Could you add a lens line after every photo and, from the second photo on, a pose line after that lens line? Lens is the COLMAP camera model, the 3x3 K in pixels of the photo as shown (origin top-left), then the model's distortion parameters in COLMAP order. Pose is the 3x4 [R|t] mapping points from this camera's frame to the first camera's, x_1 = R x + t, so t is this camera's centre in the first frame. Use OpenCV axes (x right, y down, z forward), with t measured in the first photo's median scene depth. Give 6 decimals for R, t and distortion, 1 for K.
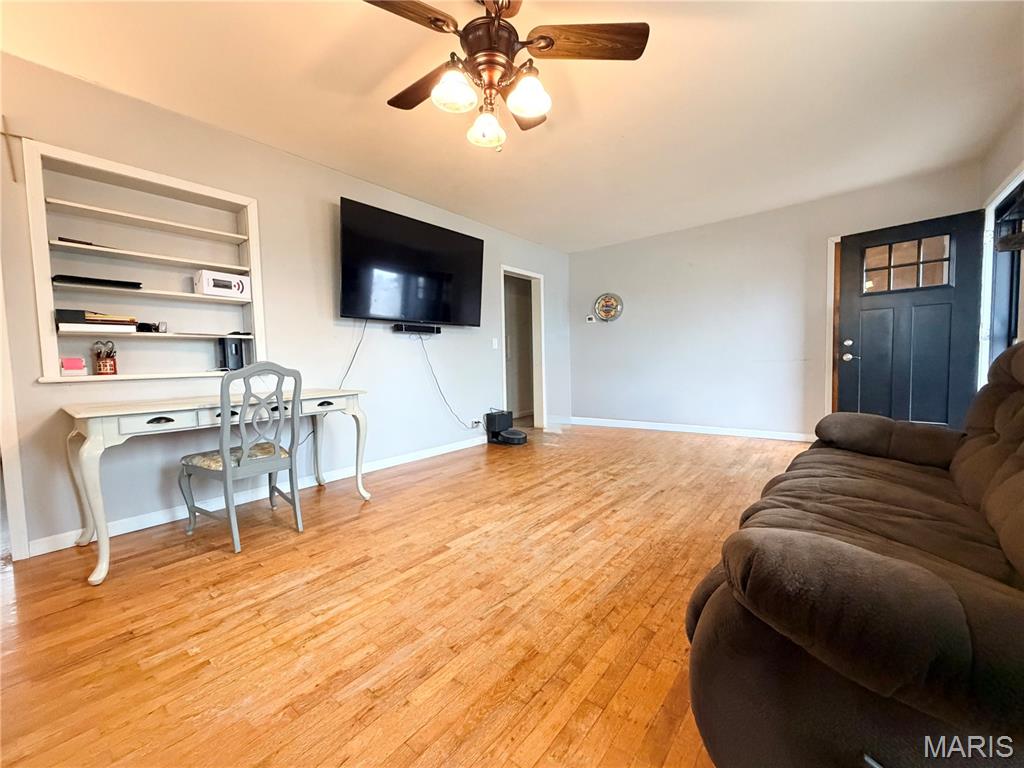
lens RADIAL K [[407.9, 0, 509.2], [0, 407.9, 383.4], [0, 0, 1]] dist [0.001743, -0.000409]
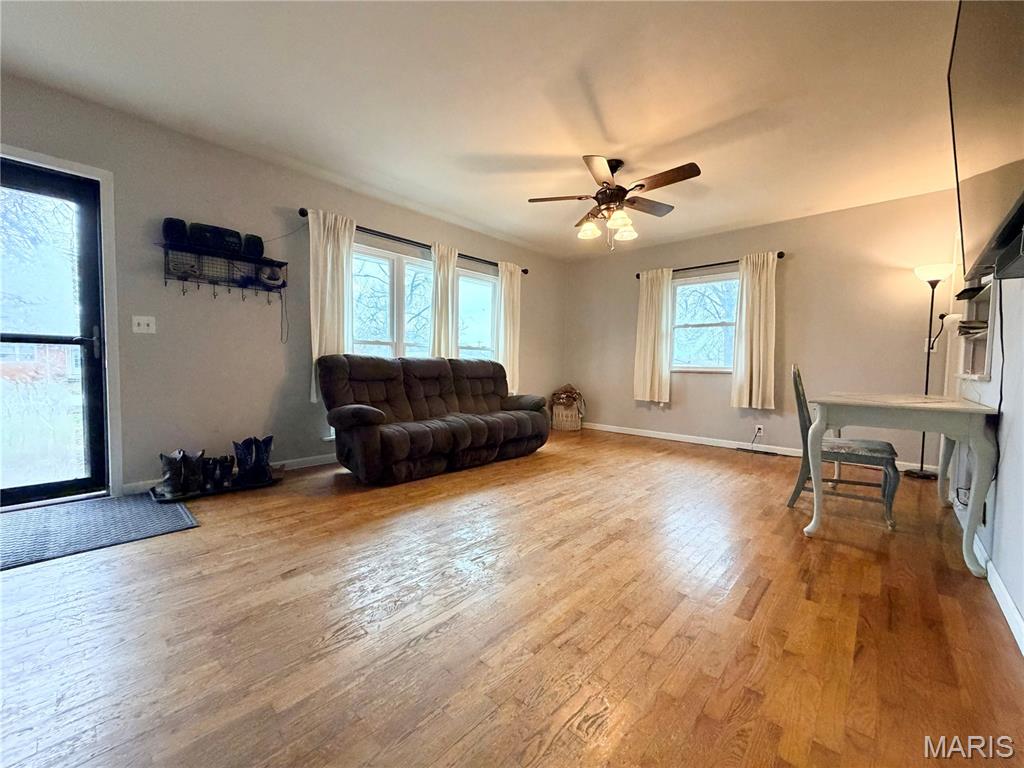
lens RADIAL K [[407.9, 0, 511.7], [0, 407.9, 382.4], [0, 0, 1]] dist [0.001743, -0.000409]
pose [[-0.998348, 0.006730, 0.057063, 0.226834], [0.012349, 0.995041, 0.098698, -0.126543], [-0.056116, 0.099240, -0.993480, 2.196776]]
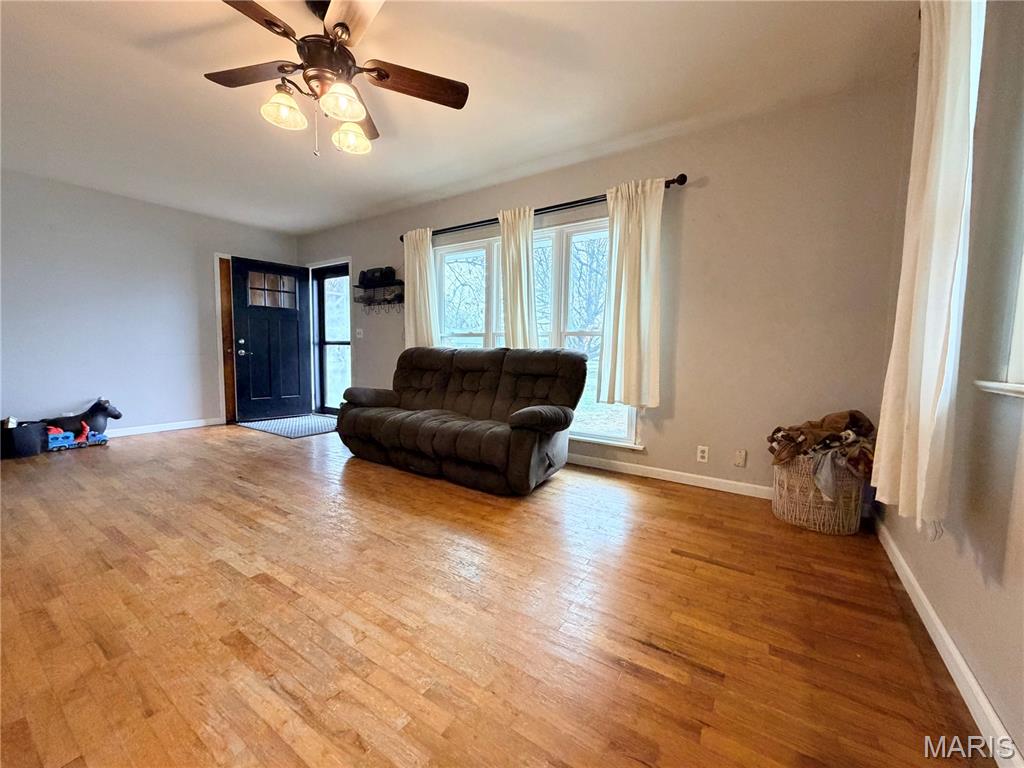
lens RADIAL K [[407.9, 0, 508.2], [0, 407.9, 384.3], [0, 0, 1]] dist [0.001743, -0.000409]
pose [[-0.095997, -0.055652, 0.993825, -0.895592], [0.039183, 0.997451, 0.059640, -0.014529], [-0.994610, 0.044667, -0.093571, 0.494124]]
